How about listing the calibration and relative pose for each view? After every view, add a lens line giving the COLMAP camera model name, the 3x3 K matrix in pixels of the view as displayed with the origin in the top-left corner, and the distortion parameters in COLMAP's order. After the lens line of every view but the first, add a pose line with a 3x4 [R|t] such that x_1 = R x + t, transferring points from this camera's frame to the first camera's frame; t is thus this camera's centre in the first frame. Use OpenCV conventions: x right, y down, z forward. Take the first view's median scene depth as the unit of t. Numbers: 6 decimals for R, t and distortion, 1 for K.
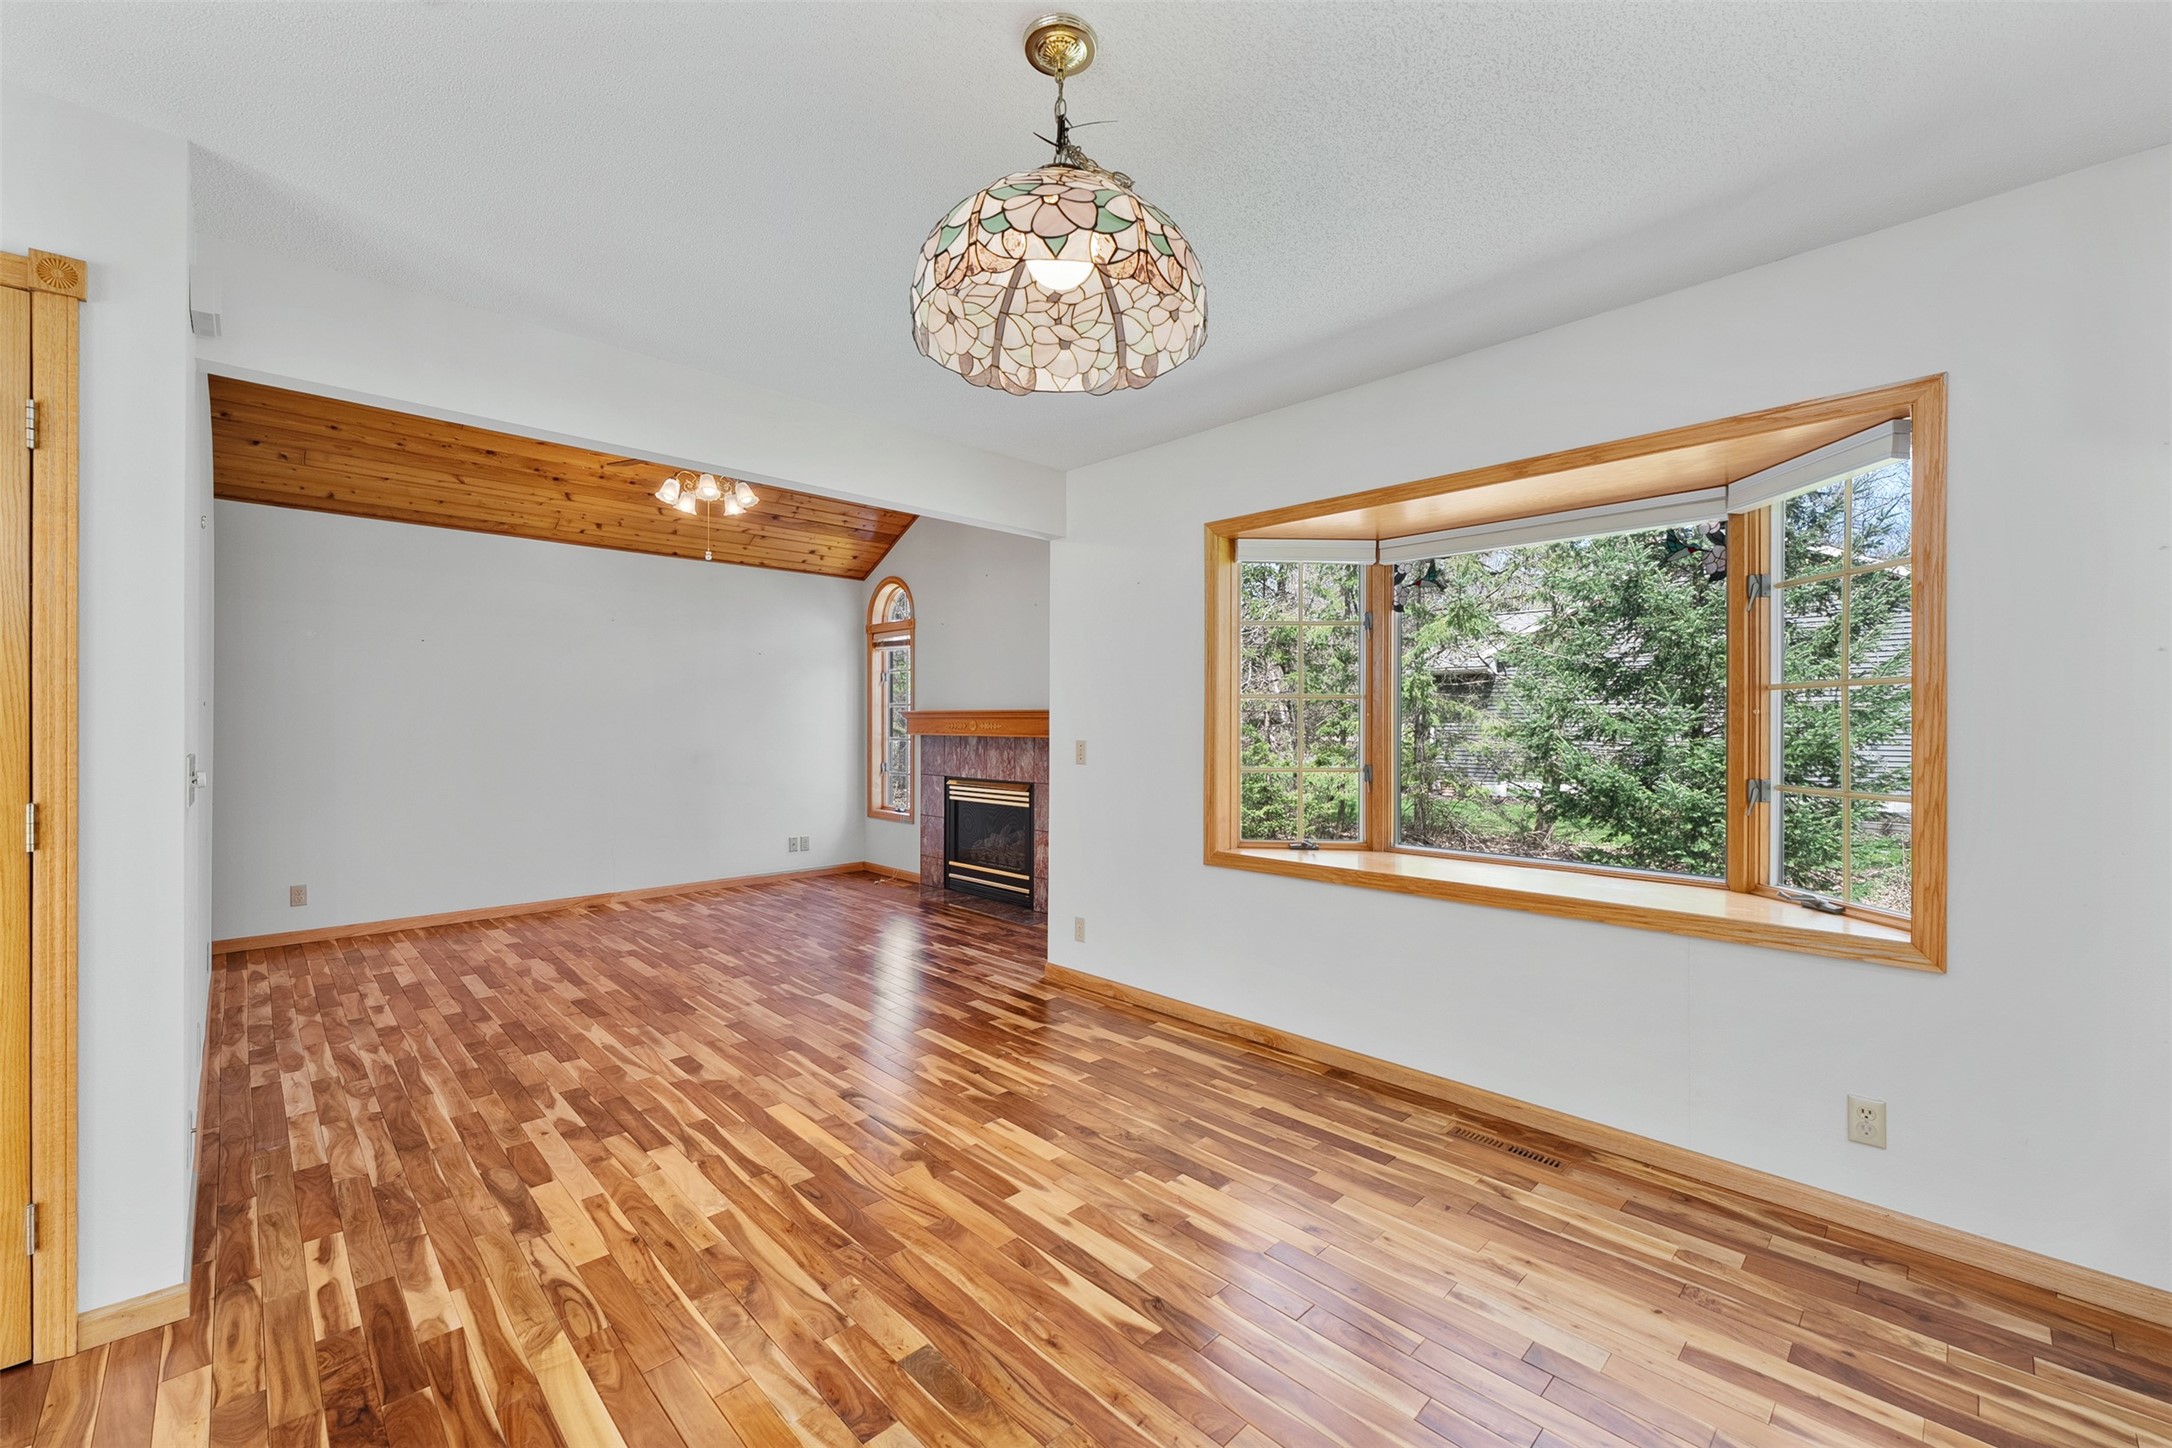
lens RADIAL K [[873.2, 0, 1080.6], [0, 873.2, 723.7], [0, 0, 1]] dist [-0.000699, -0.000031]
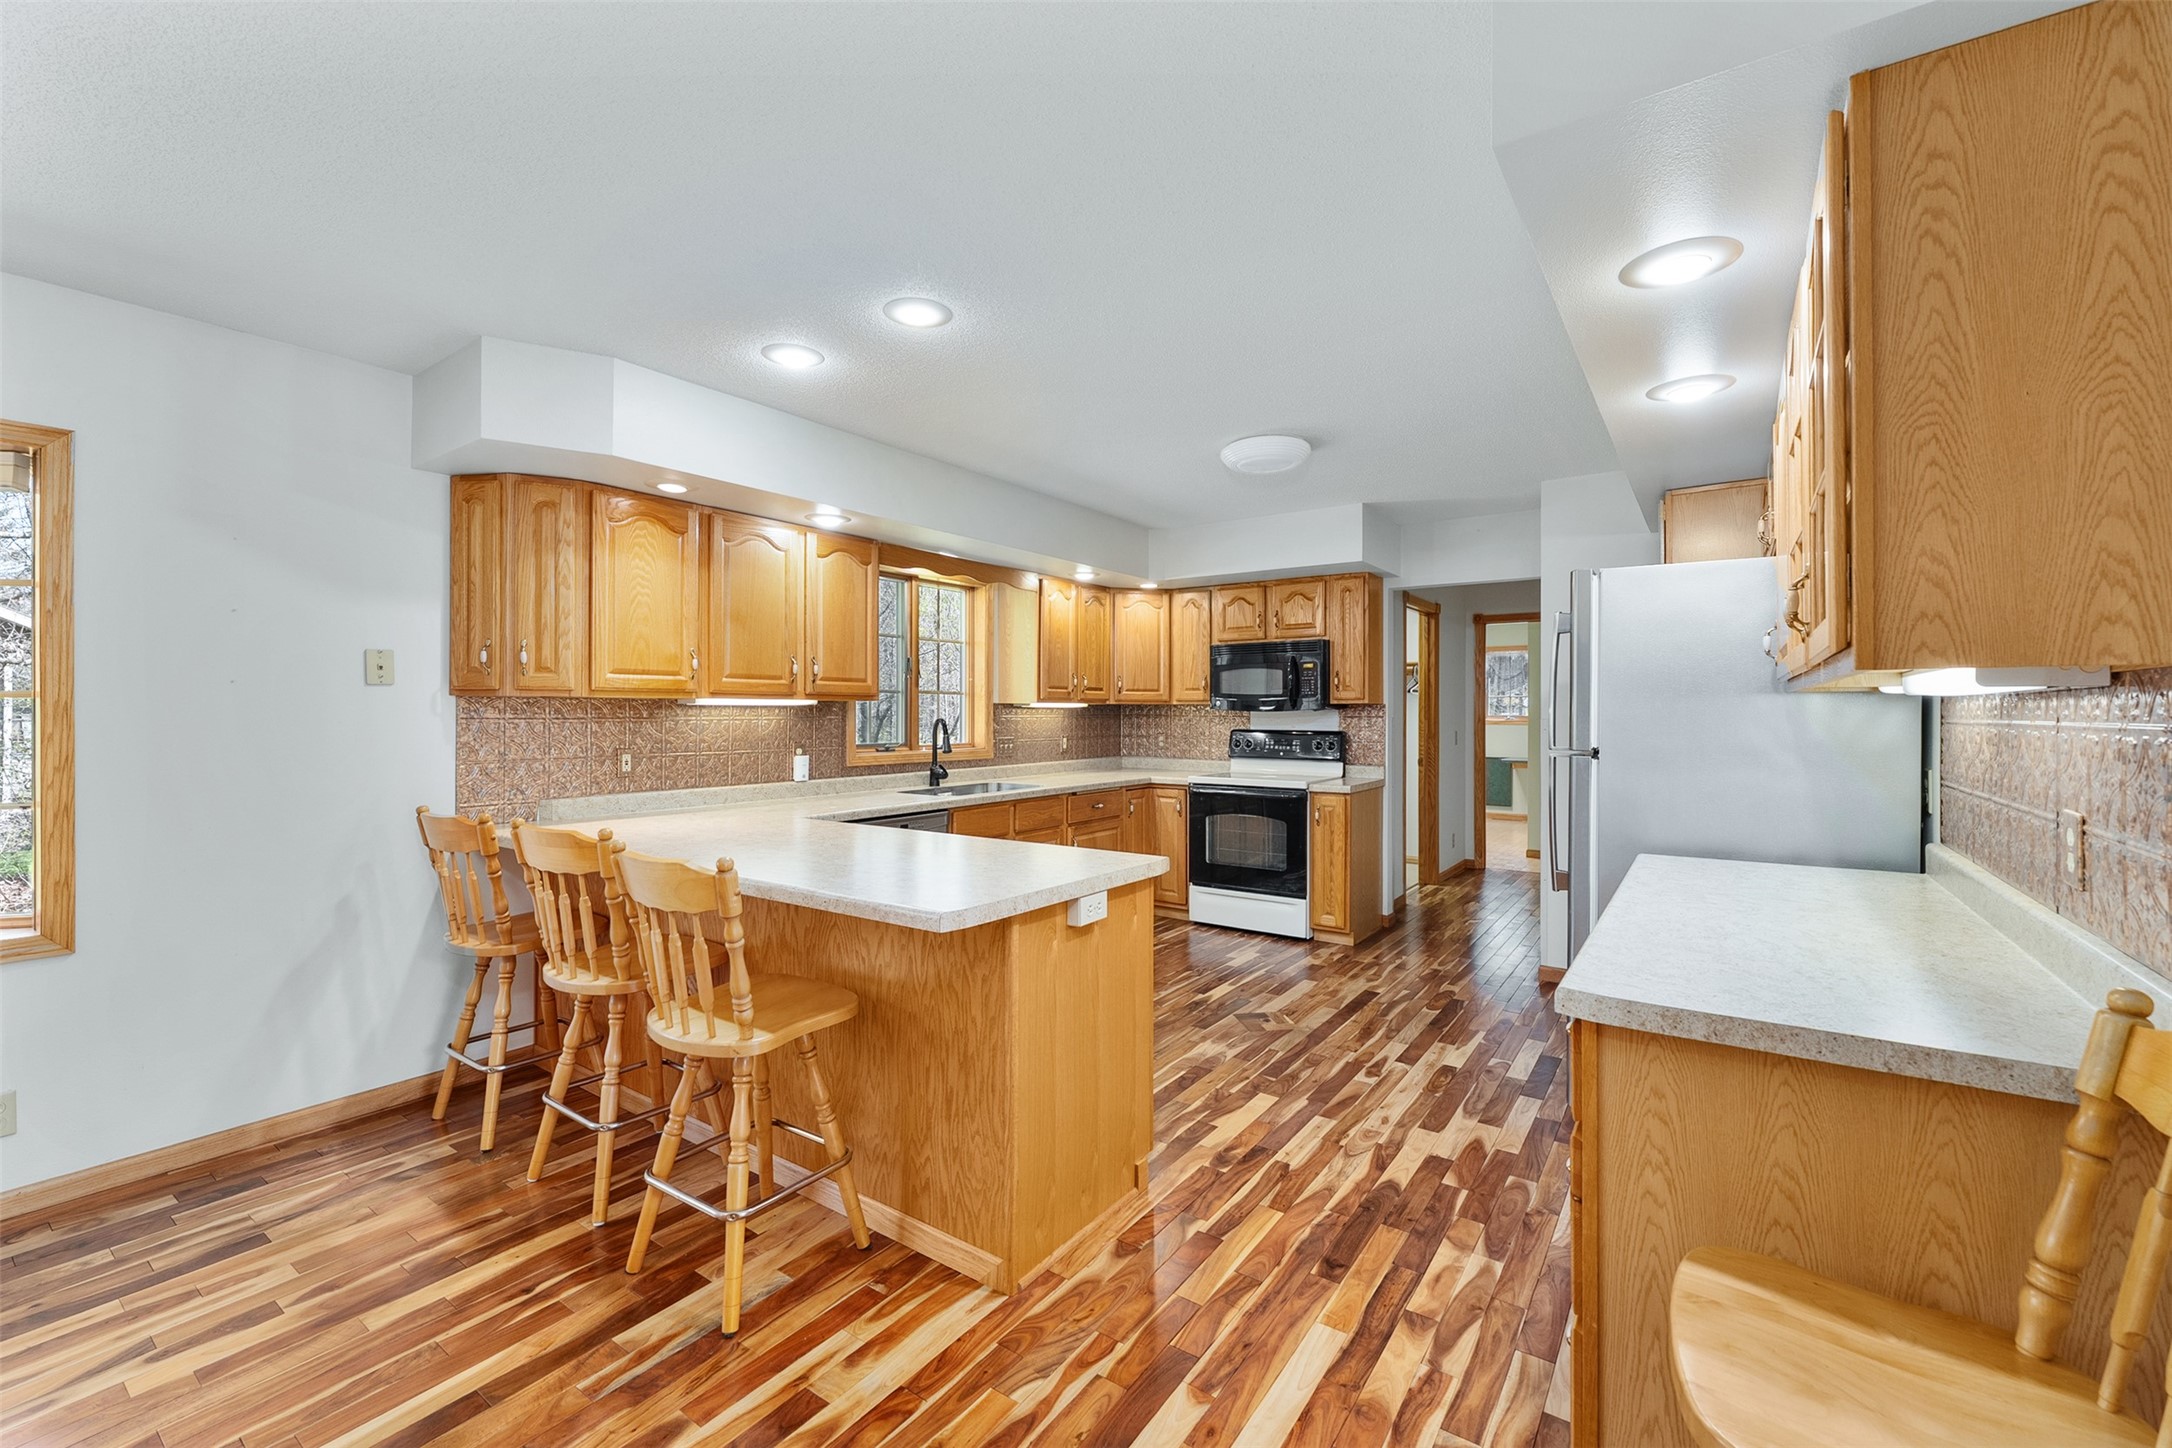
lens RADIAL K [[897.6, 0, 1086.6], [0, 897.6, 709.7], [0, 0, 1]] dist [-0.000442, -0.000345]
pose [[-0.183385, -0.000811, 0.983041, -0.190353], [0.000214, 1.000000, 0.000865, -0.016260], [-0.983041, 0.000369, -0.183385, -0.044080]]
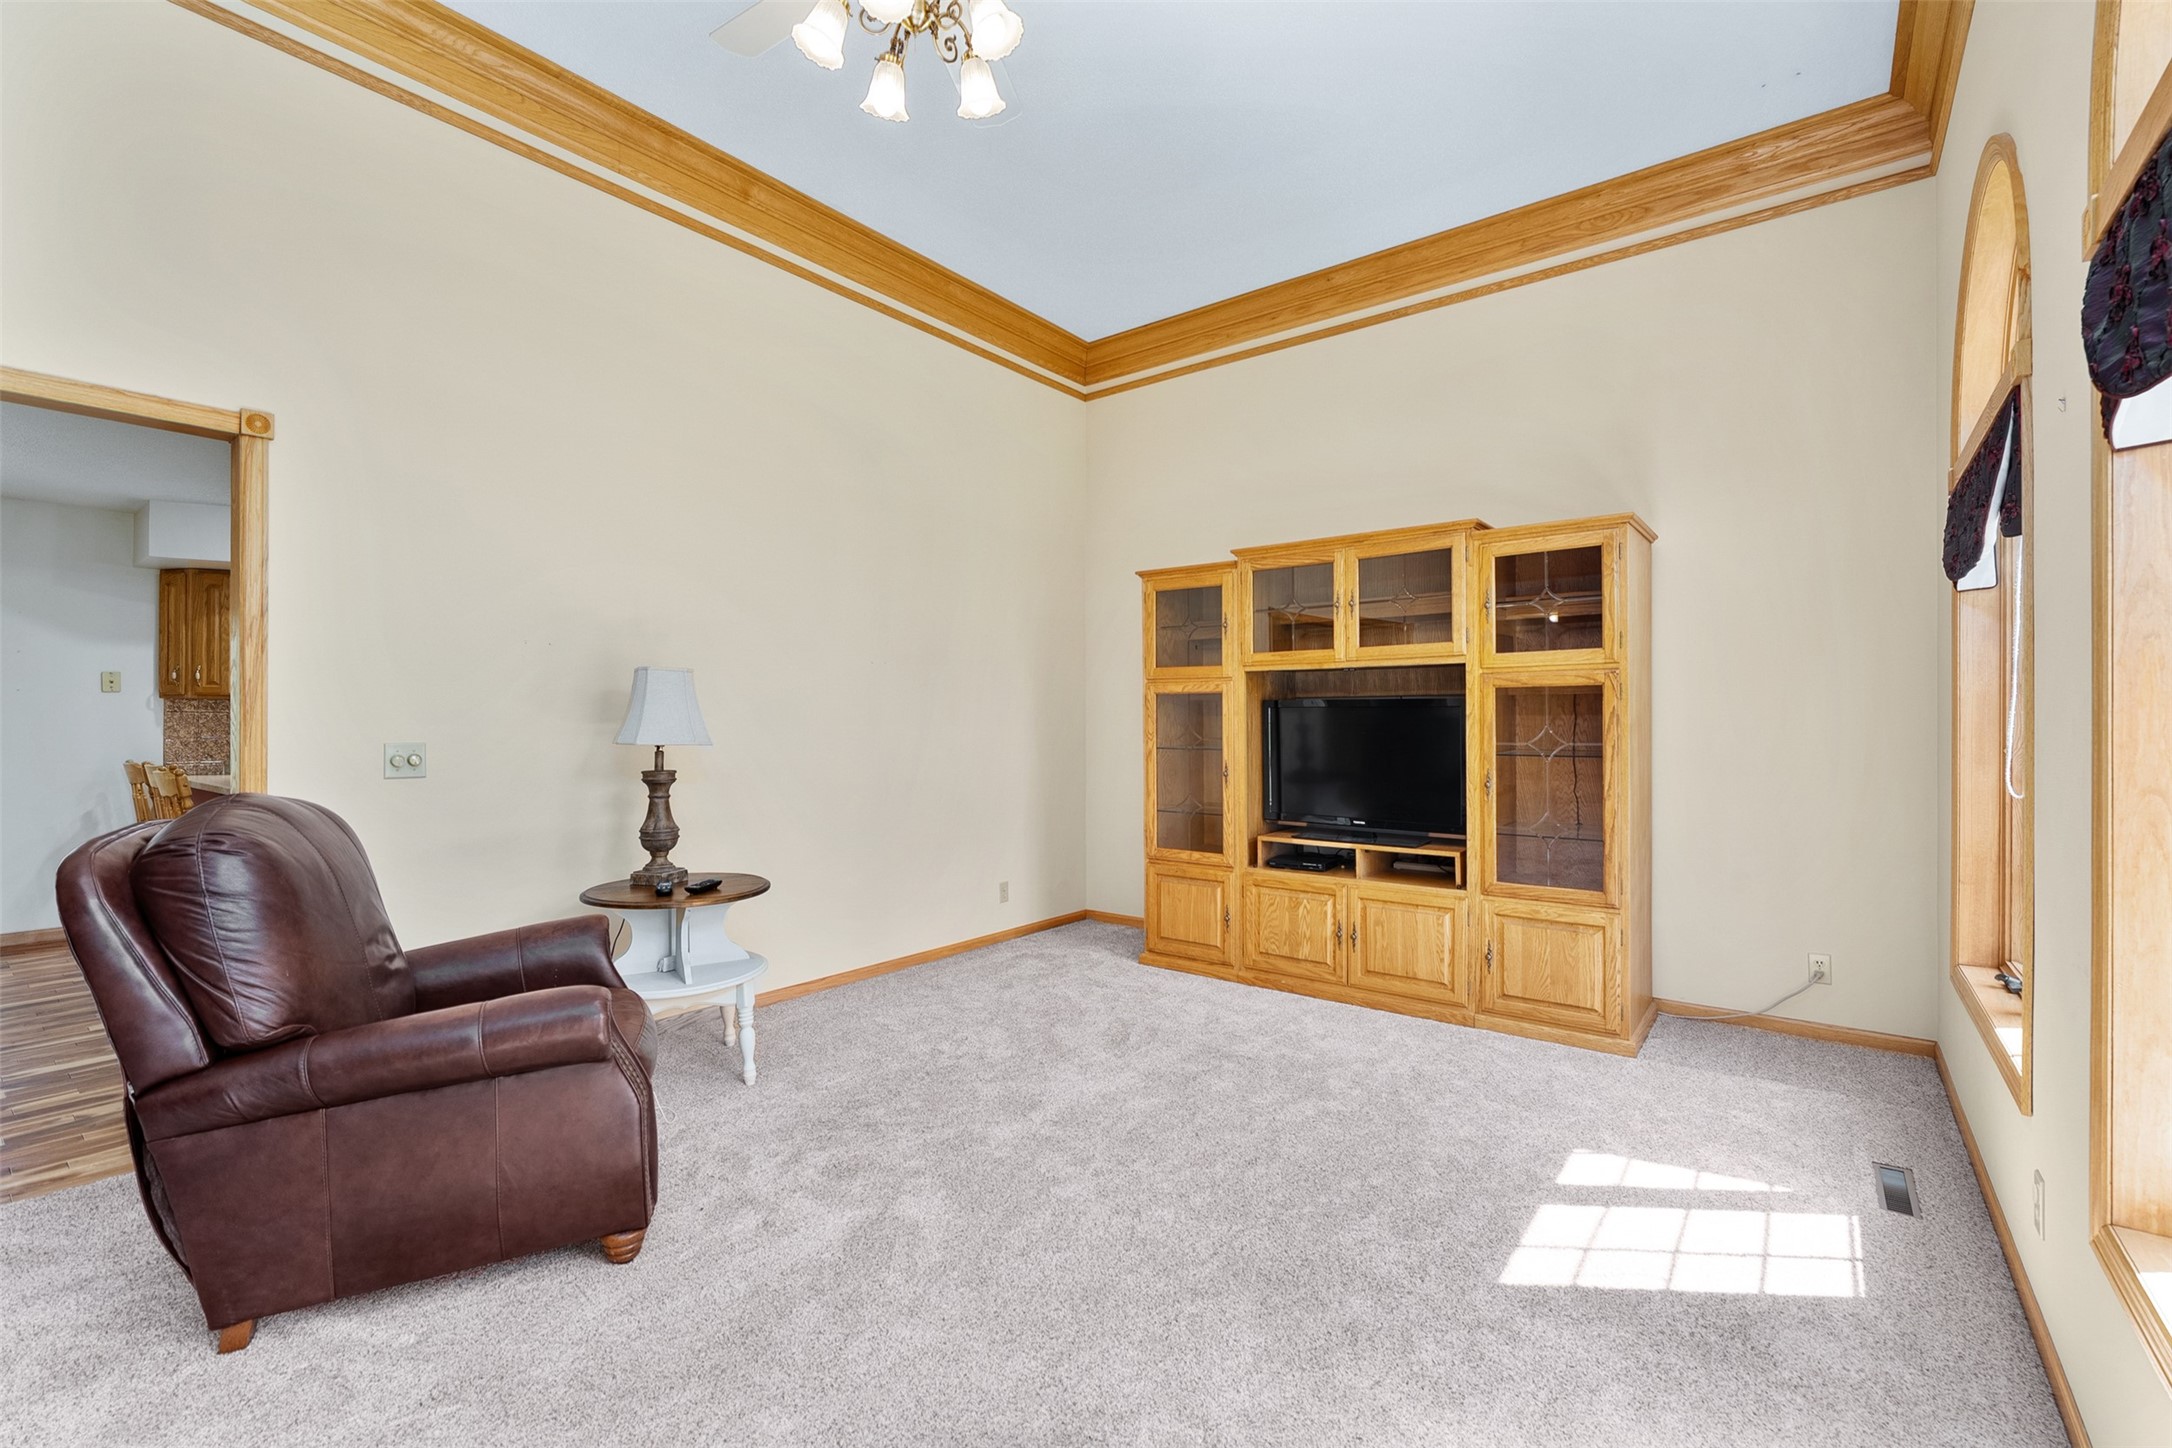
lens RADIAL K [[942.4, 0, 1084.4], [0, 942.4, 717.4], [0, 0, 1]] dist [0.001628, 0.000644]
pose [[-0.134116, 0.000830, 0.990965, -0.824422], [0.000627, 1.000000, -0.000753, 0.000694], [-0.990965, 0.000520, -0.134116, -0.738446]]
